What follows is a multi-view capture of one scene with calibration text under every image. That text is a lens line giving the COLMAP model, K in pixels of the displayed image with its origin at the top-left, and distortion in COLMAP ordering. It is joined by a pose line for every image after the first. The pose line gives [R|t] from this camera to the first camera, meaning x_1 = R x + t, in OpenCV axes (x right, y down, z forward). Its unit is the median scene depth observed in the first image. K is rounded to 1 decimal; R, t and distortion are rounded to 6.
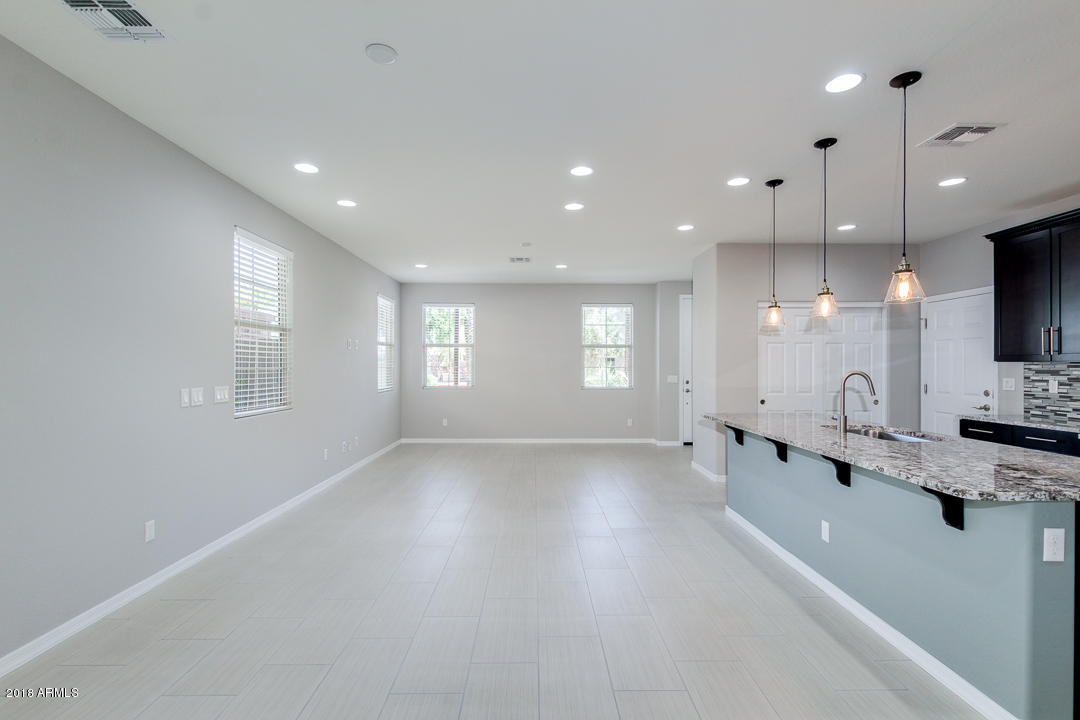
lens RADIAL K [[494.1, 0, 540.3], [0, 494.1, 364.0], [0, 0, 1]] dist [0.001283, 0.000446]
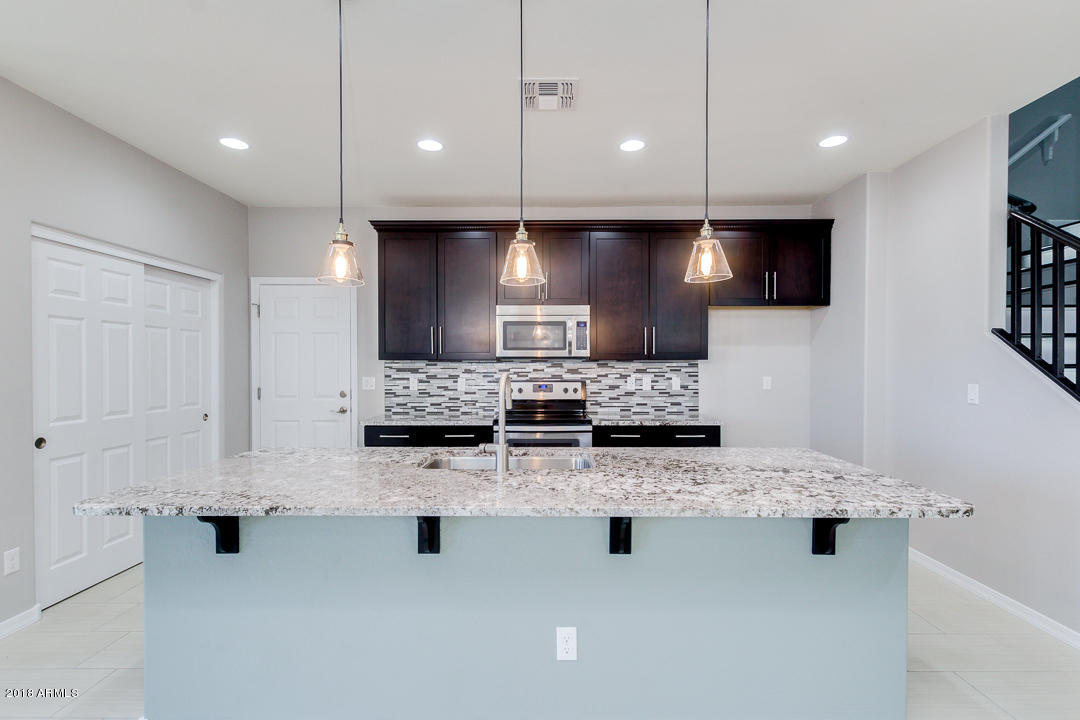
lens RADIAL K [[494.1, 0, 541.5], [0, 494.1, 366.9], [0, 0, 1]] dist [0.001283, 0.000446]
pose [[0.018033, -0.004284, 0.999828, -0.008349], [-0.003912, 0.999983, 0.004355, 0.003529], [-0.999830, -0.003990, 0.018016, 0.698410]]
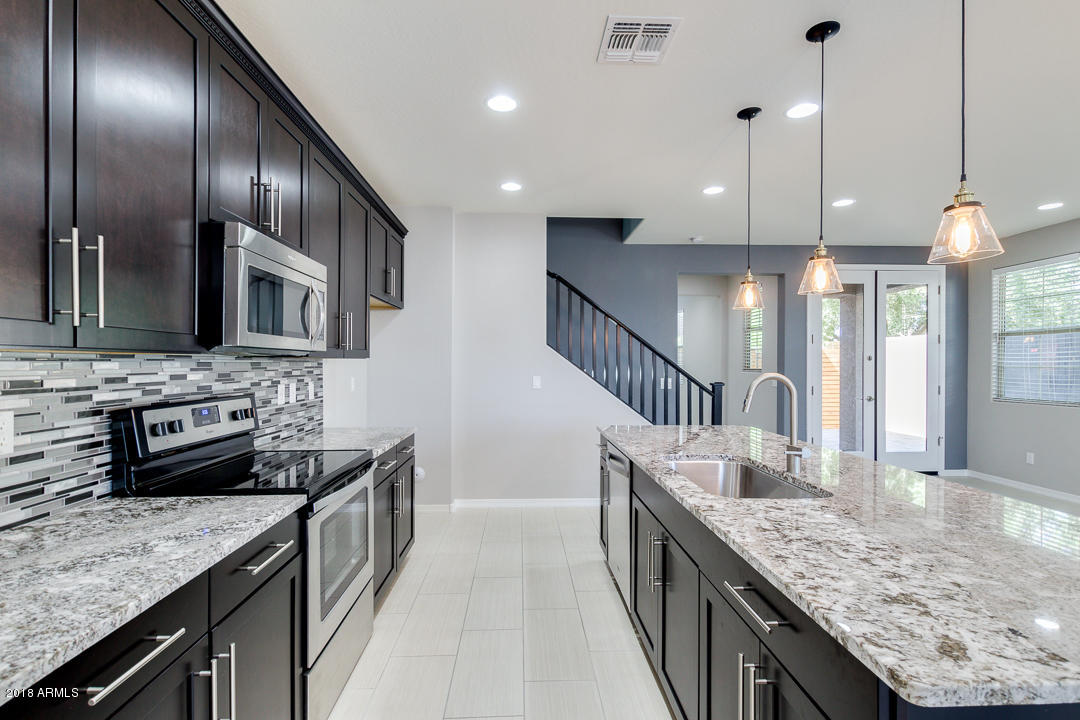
lens RADIAL K [[494.1, 0, 540.4], [0, 494.1, 363.0], [0, 0, 1]] dist [0.001283, 0.000446]
pose [[-0.999600, 0.000653, -0.028266, 0.405440], [0.000817, 0.999983, -0.005804, 0.004069], [0.028261, -0.005824, -0.999584, 0.987887]]
